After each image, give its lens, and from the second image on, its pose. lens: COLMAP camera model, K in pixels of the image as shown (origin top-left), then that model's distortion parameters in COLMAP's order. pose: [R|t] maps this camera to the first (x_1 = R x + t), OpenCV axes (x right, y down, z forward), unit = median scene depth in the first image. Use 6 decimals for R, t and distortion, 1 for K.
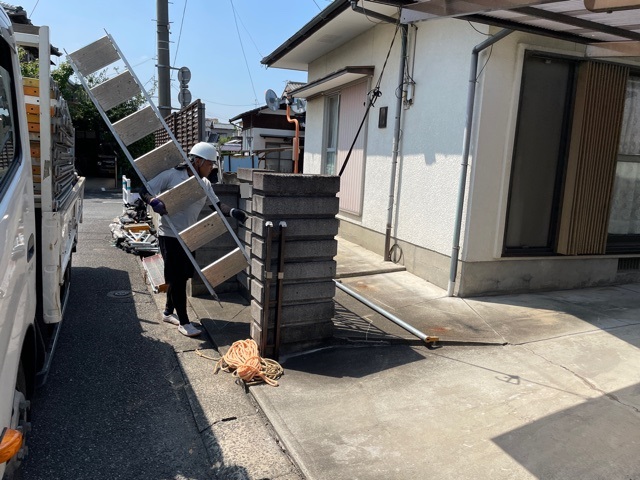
lens RADIAL K [[489.7, 0, 313.9], [0, 489.7, 236.1], [0, 0, 1]] dist [0.071278, -0.090242]
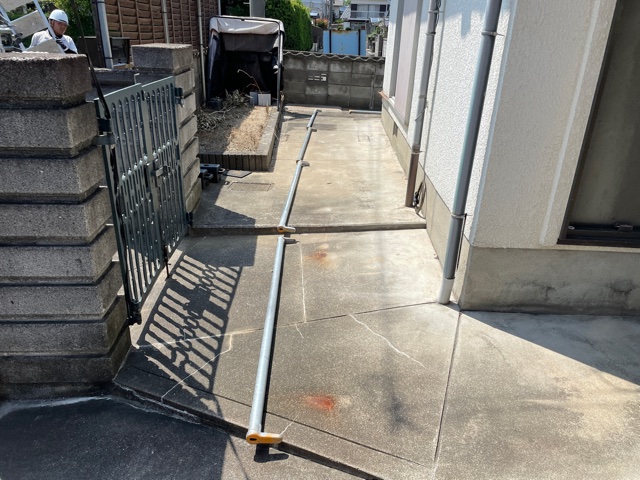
lens RADIAL K [[489.7, 0, 323.7], [0, 489.7, 243.2], [0, 0, 1]] dist [0.071278, -0.090242]
pose [[0.939113, 0.122208, -0.321141, 0.321721], [-0.044212, 0.969822, 0.239770, -0.061568], [0.340752, -0.210973, 0.916176, 0.490248]]
